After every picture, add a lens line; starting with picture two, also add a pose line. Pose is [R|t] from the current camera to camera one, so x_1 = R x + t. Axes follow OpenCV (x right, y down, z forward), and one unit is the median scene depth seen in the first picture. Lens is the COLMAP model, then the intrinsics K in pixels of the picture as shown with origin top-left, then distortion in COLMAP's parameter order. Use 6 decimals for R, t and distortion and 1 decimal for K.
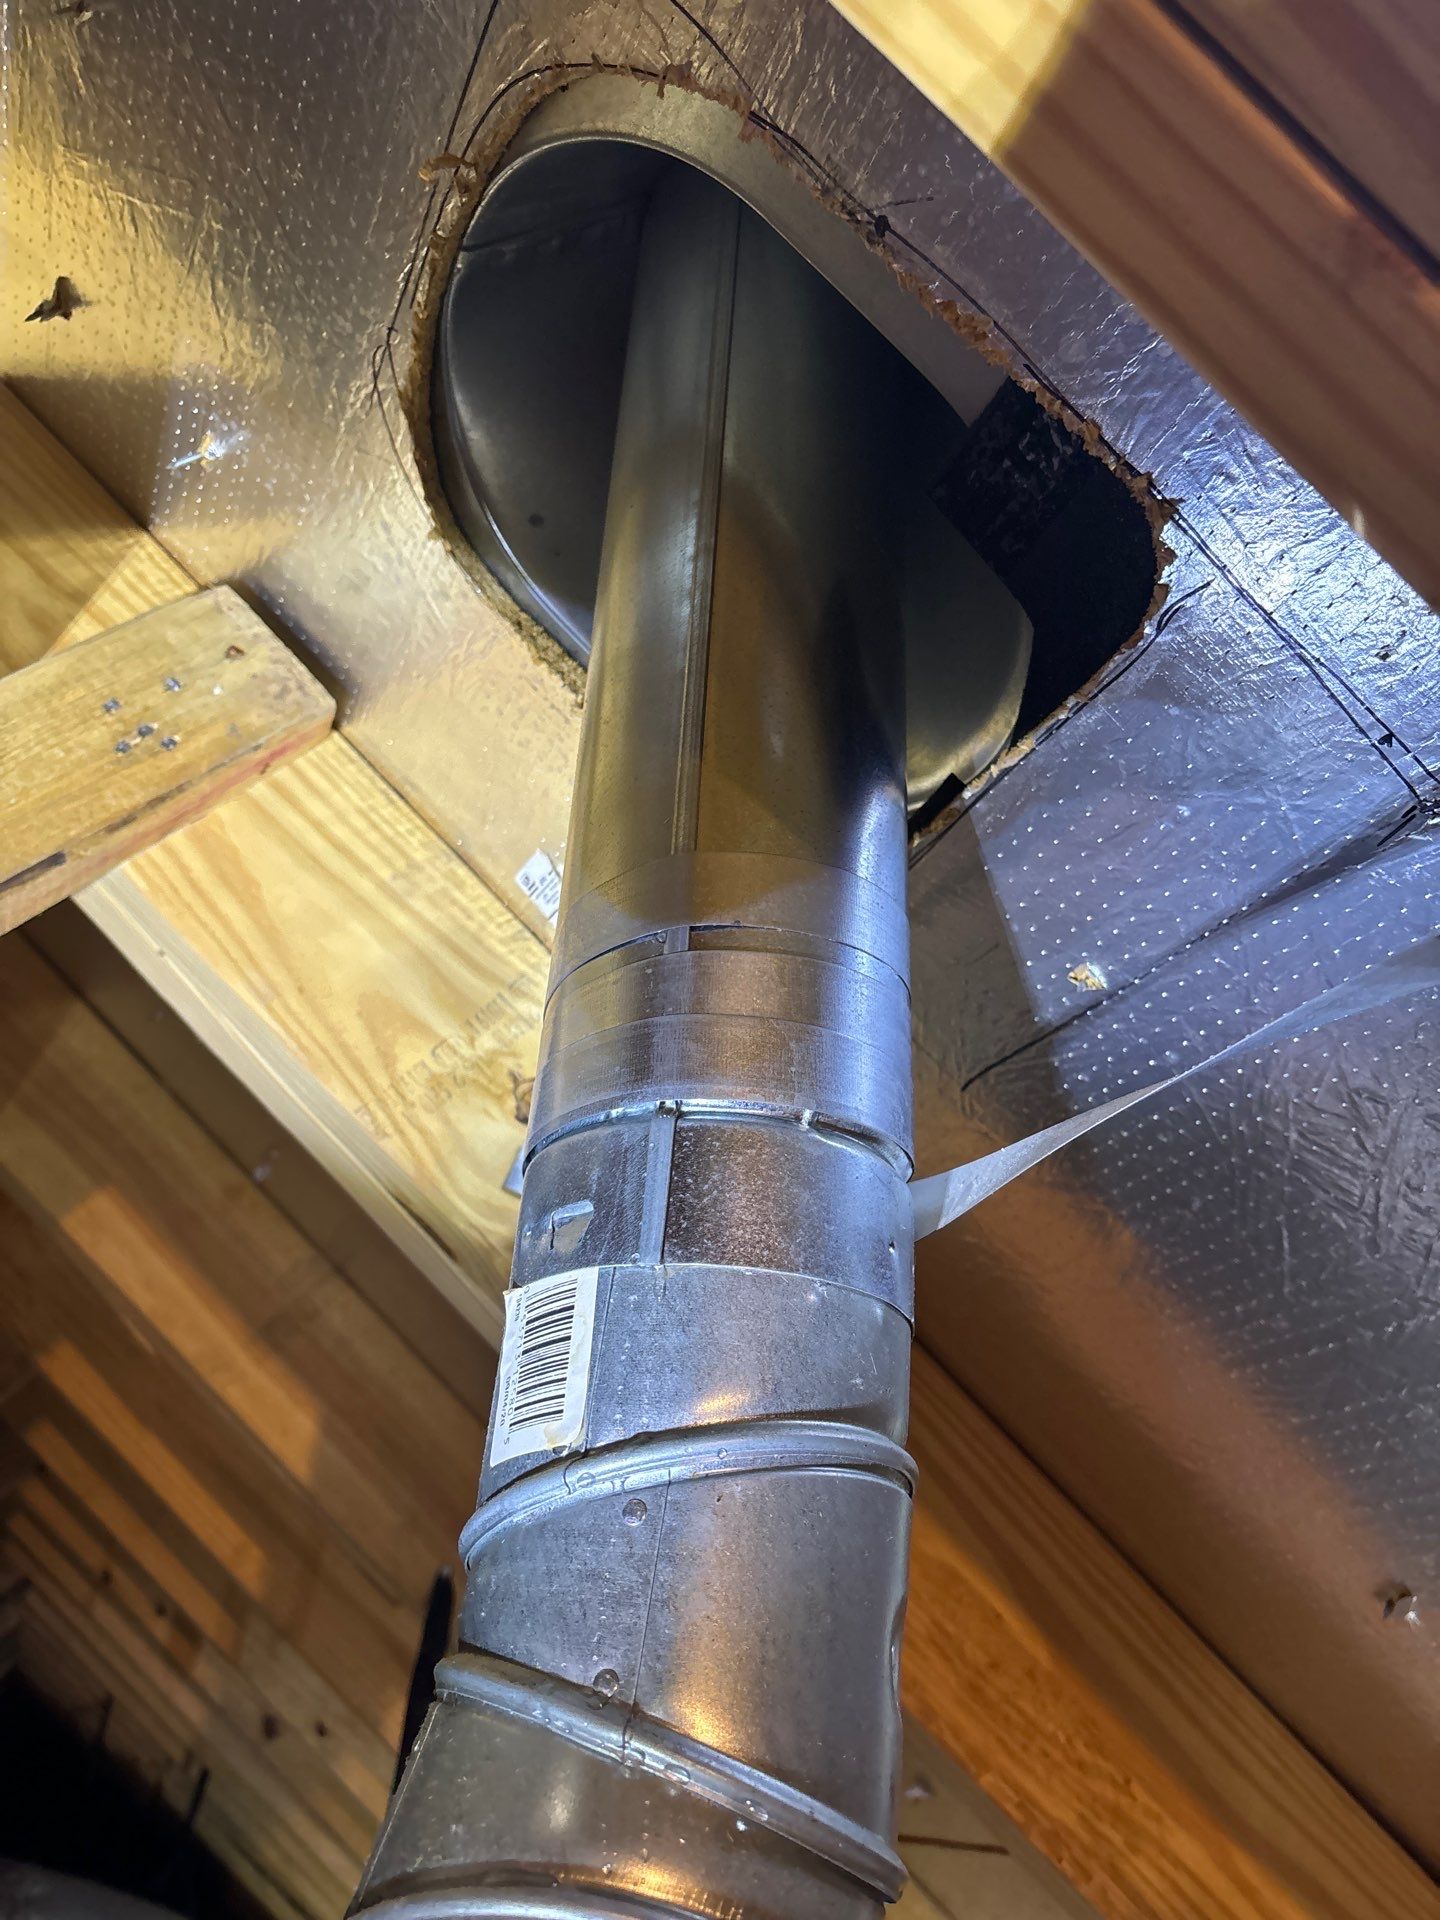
lens RADIAL K [[1456.7, 0, 723.5], [0, 1456.7, 941.6], [0, 0, 1]] dist [0.051162, -0.078244]
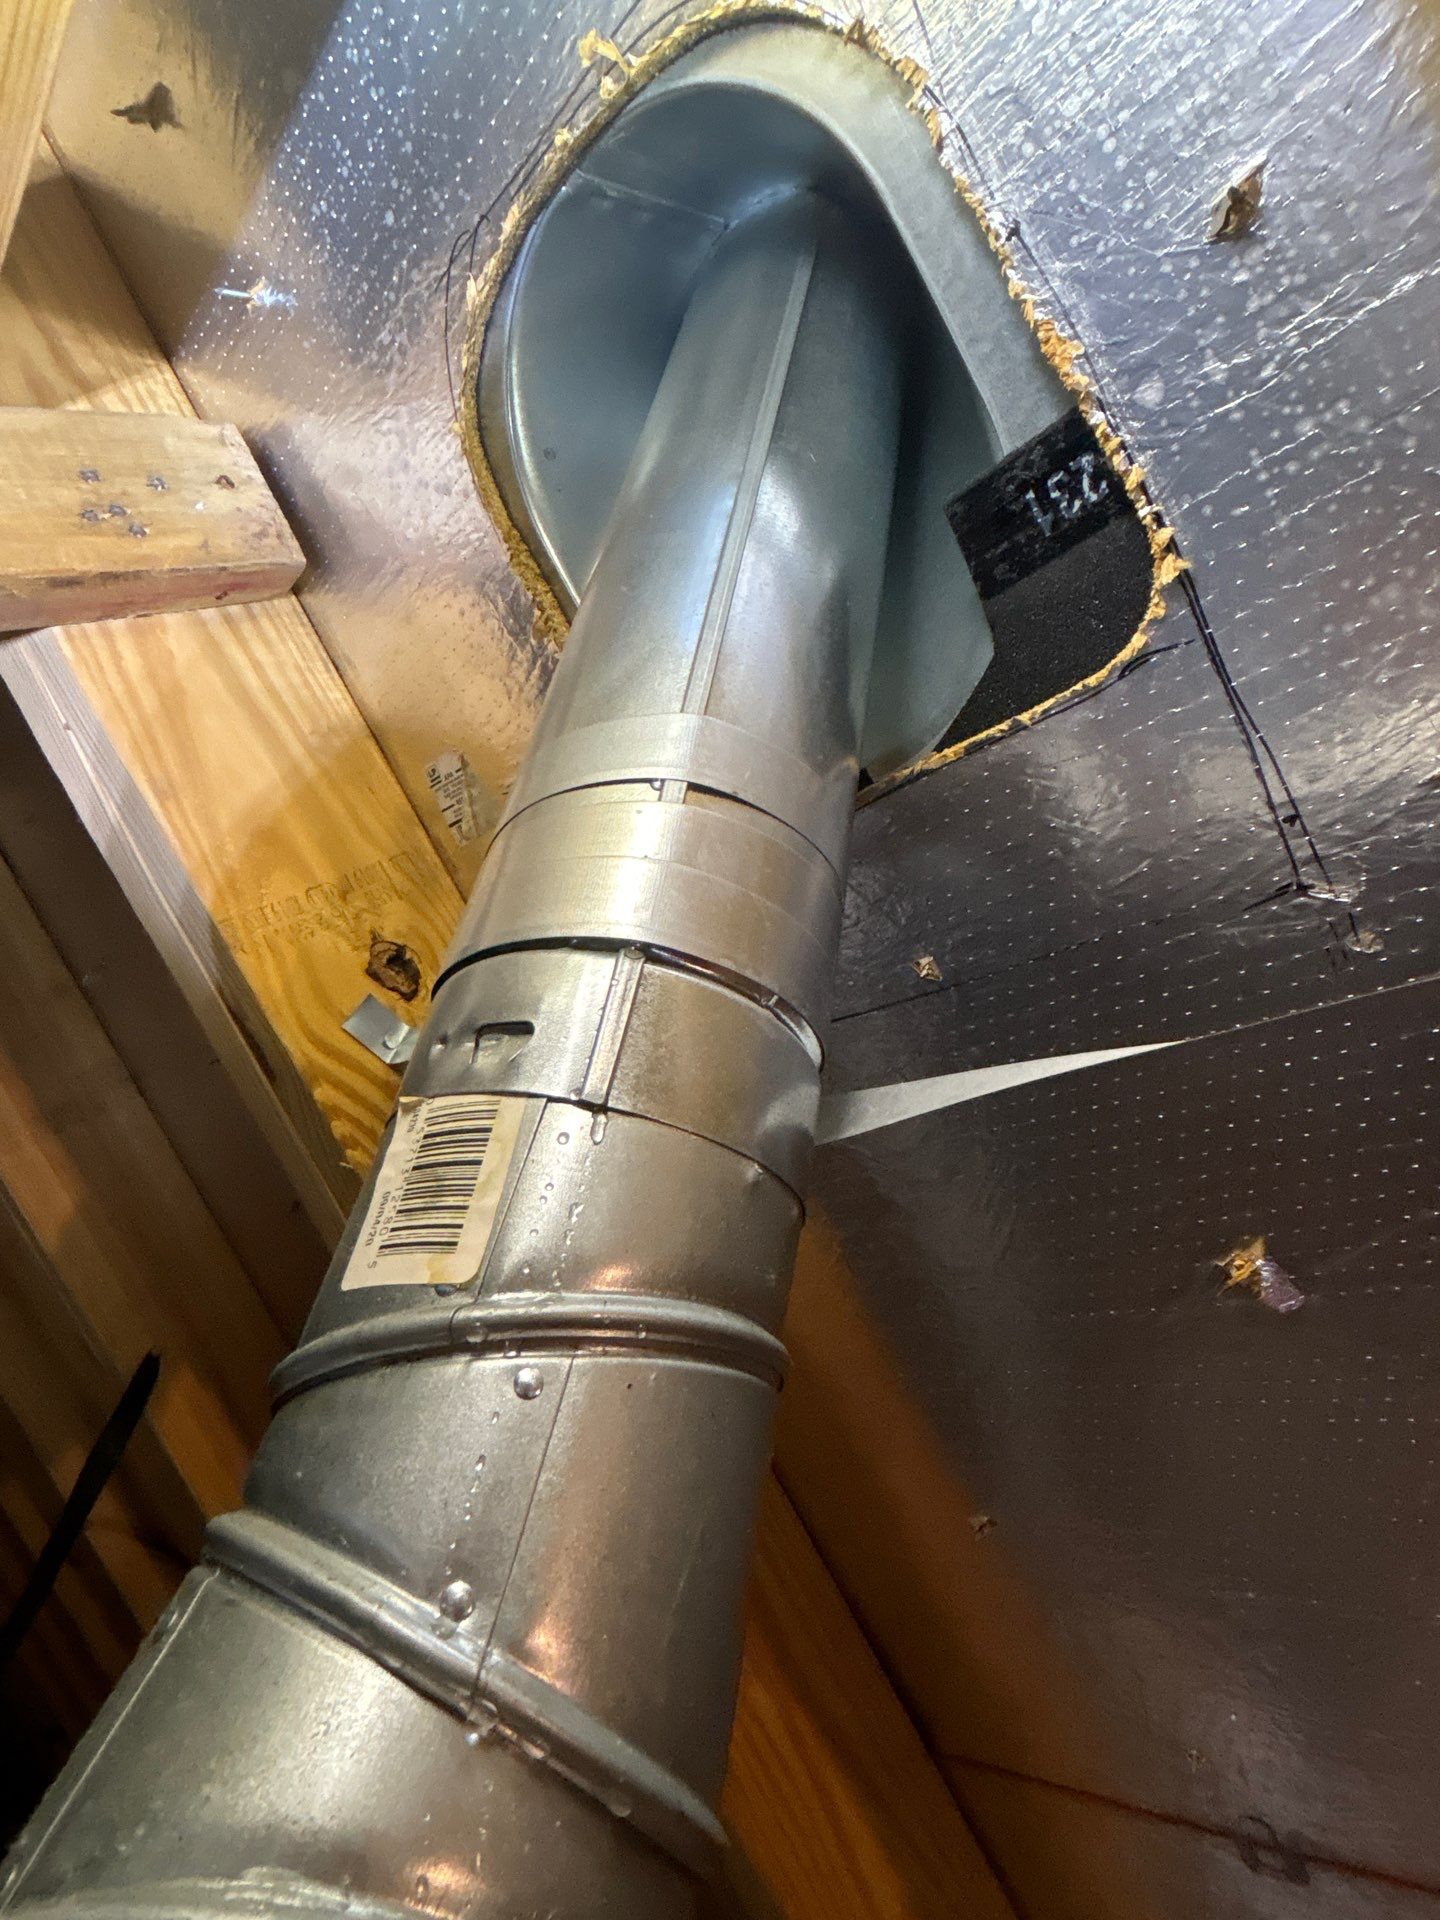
lens RADIAL K [[1010.0, 0, 713.6], [0, 1010.0, 941.4], [0, 0, 1]] dist [0.006301, -0.006206]
pose [[0.935451, 0.273854, 0.223464, -0.078384], [-0.268202, 0.961741, -0.055879, 0.076221], [-0.230217, -0.007661, 0.973109, 0.208795]]
